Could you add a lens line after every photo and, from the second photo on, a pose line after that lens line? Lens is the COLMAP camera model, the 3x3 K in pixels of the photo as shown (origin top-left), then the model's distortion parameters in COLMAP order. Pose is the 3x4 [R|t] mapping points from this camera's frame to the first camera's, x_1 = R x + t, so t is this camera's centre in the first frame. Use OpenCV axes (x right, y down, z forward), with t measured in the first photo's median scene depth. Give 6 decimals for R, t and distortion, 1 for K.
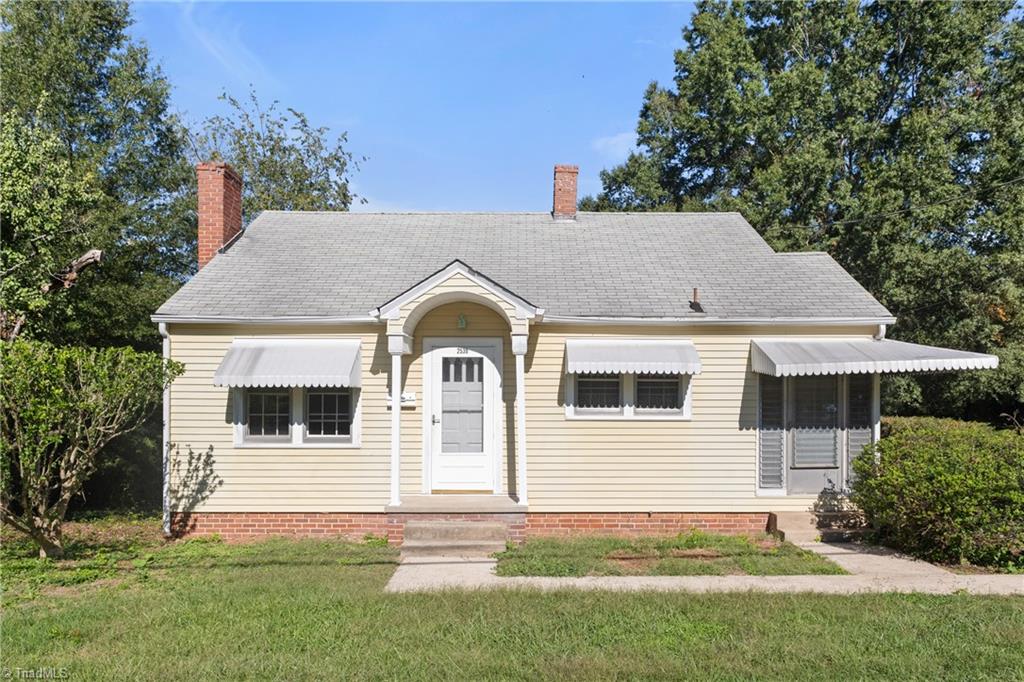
lens RADIAL K [[716.6, 0, 518.4], [0, 716.6, 350.6], [0, 0, 1]] dist [0.014946, -0.041169]
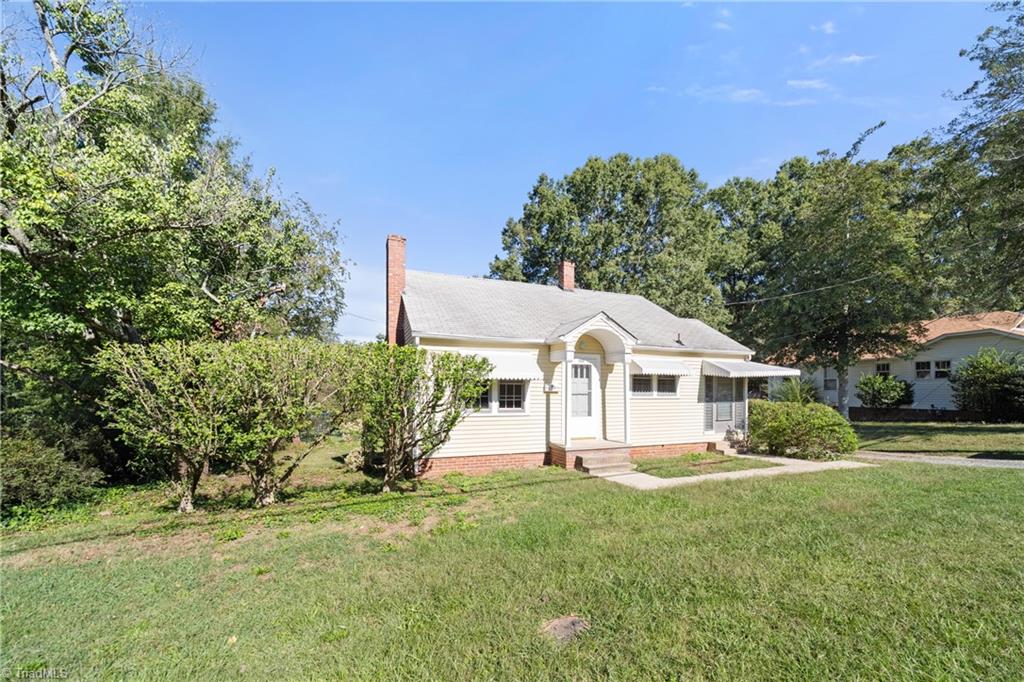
lens RADIAL K [[402.2, 0, 538.3], [0, 402.2, 360.3], [0, 0, 1]] dist [-0.015321, 0.000047]
pose [[0.928767, 0.030972, 0.369369, -0.557245], [-0.028383, 0.999520, -0.012442, 0.014741], [-0.369577, 0.001072, 0.929200, 0.091749]]
